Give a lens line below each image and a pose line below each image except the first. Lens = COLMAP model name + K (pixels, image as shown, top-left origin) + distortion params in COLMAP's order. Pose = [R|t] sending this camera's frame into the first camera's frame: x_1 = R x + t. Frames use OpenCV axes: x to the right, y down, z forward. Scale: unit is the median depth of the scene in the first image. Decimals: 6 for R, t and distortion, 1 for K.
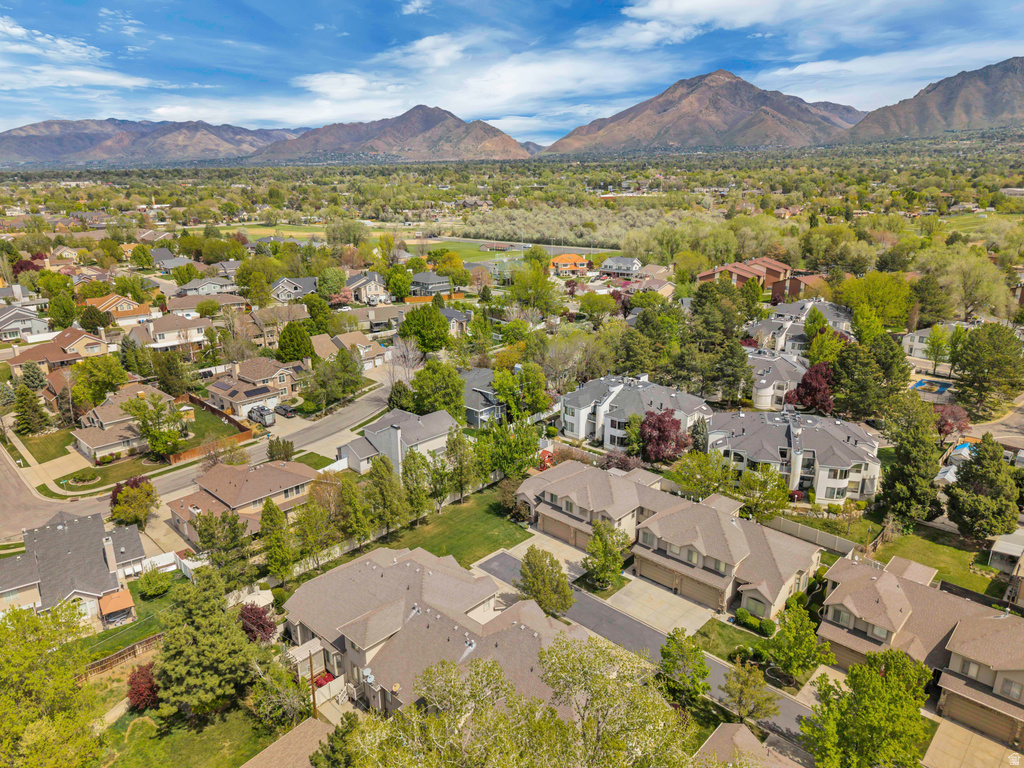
lens RADIAL K [[689.6, 0, 510.1], [0, 689.6, 371.3], [0, 0, 1]] dist [0.032671, -0.033292]
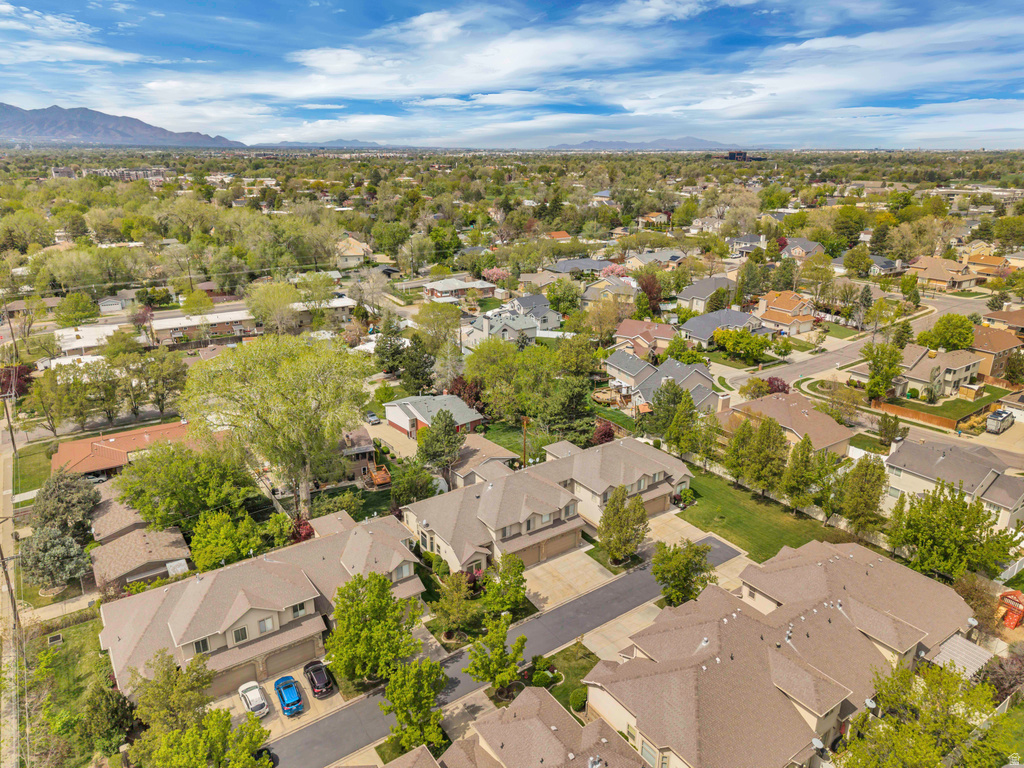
lens RADIAL K [[680.9, 0, 507.7], [0, 680.9, 383.9], [0, 0, 1]] dist [0.089362, -0.104164]
pose [[-0.211329, 0.322359, -0.922727, 0.778763], [-0.267364, 0.888977, 0.371802, -0.188626], [0.940136, 0.325277, -0.101679, 0.668631]]
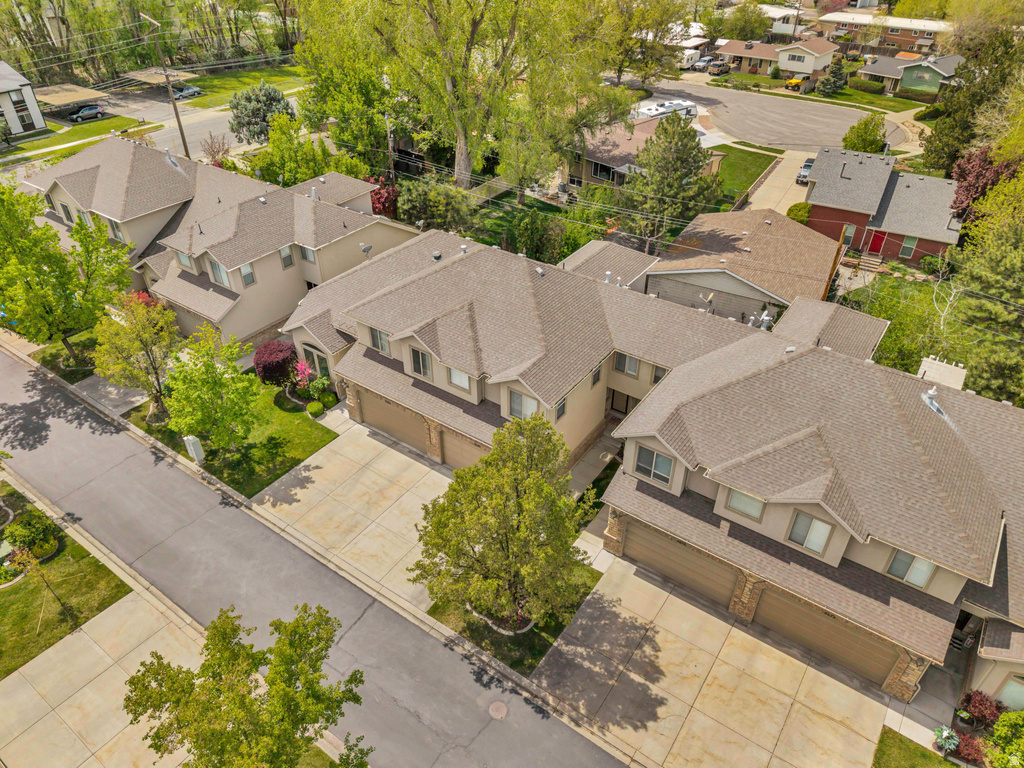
lens RADIAL K [[687.1, 0, 509.7], [0, 687.1, 384.2], [0, 0, 1]] dist [0.028837, -0.031303]
pose [[-0.990745, 0.082431, -0.107842, 0.058399], [-0.033837, 0.619425, 0.784327, 0.005528], [0.131453, 0.780717, -0.610902, 0.883579]]
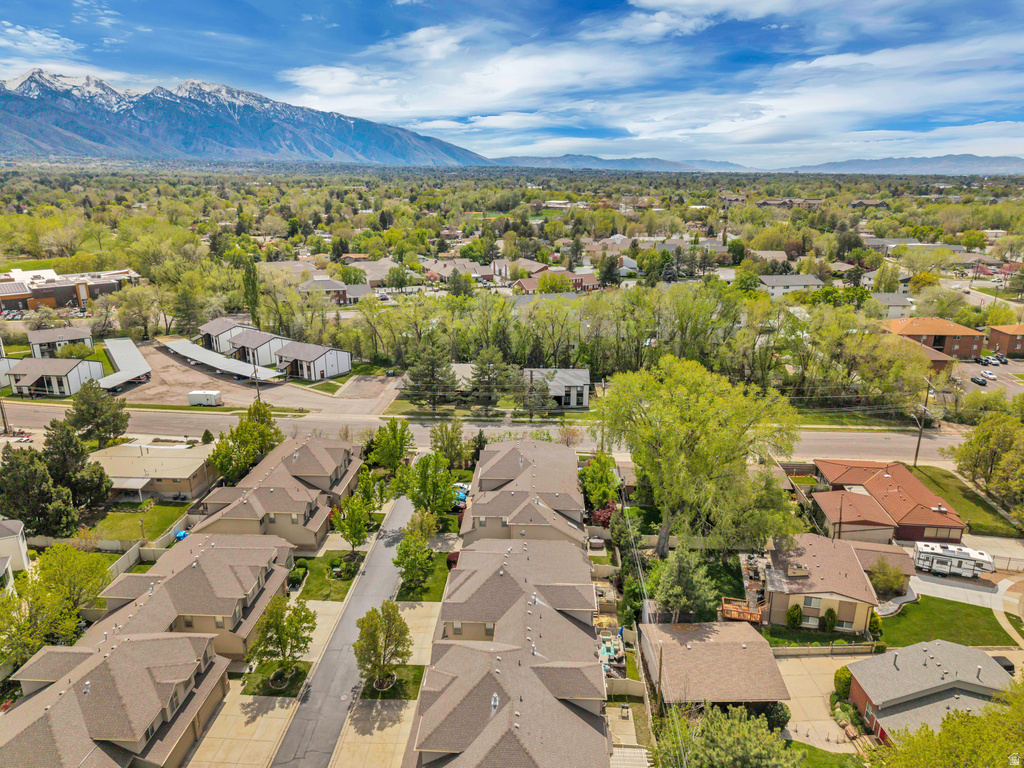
lens RADIAL K [[689.6, 0, 510.1], [0, 689.6, 371.3], [0, 0, 1]] dist [0.032671, -0.033292]
pose [[-0.646968, -0.204375, 0.734618, -0.489632], [0.213721, 0.876192, 0.431984, -0.263194], [-0.731953, 0.436483, -0.523189, 0.919195]]
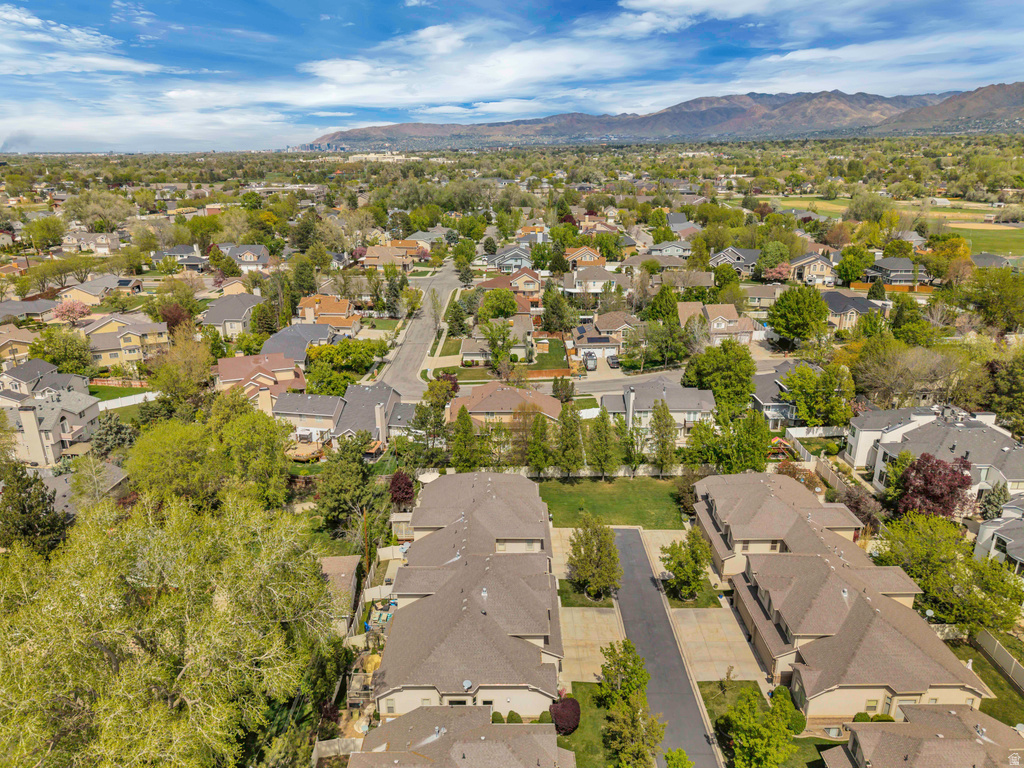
lens RADIAL K [[675.7, 0, 511.5], [0, 675.7, 404.2], [0, 0, 1]] dist [0.051413, -0.064208]
pose [[0.689623, 0.256558, -0.677199, 0.440163], [-0.197776, 0.966314, 0.164686, -0.031847], [0.696638, 0.020363, 0.717134, 0.162660]]
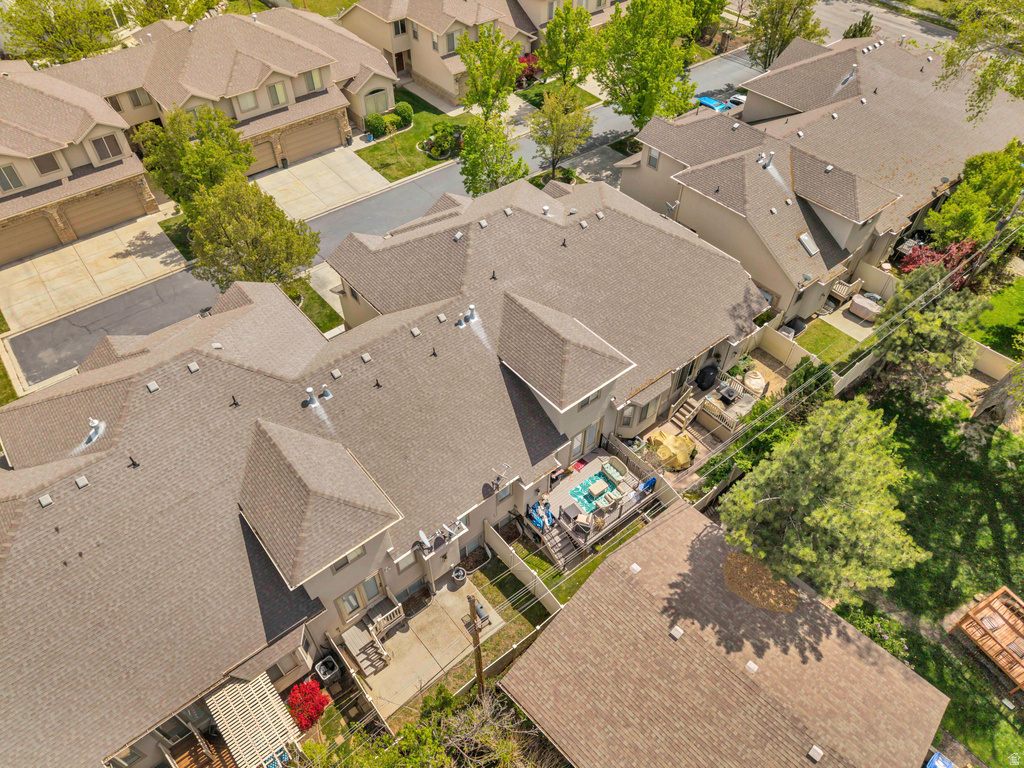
lens RADIAL K [[687.1, 0, 509.7], [0, 687.1, 384.2], [0, 0, 1]] dist [0.028837, -0.031303]
pose [[0.128133, -0.727627, 0.673900, -0.266949], [0.271038, 0.679325, 0.681950, 0.061917], [-0.954002, 0.095272, 0.284259, 0.529114]]
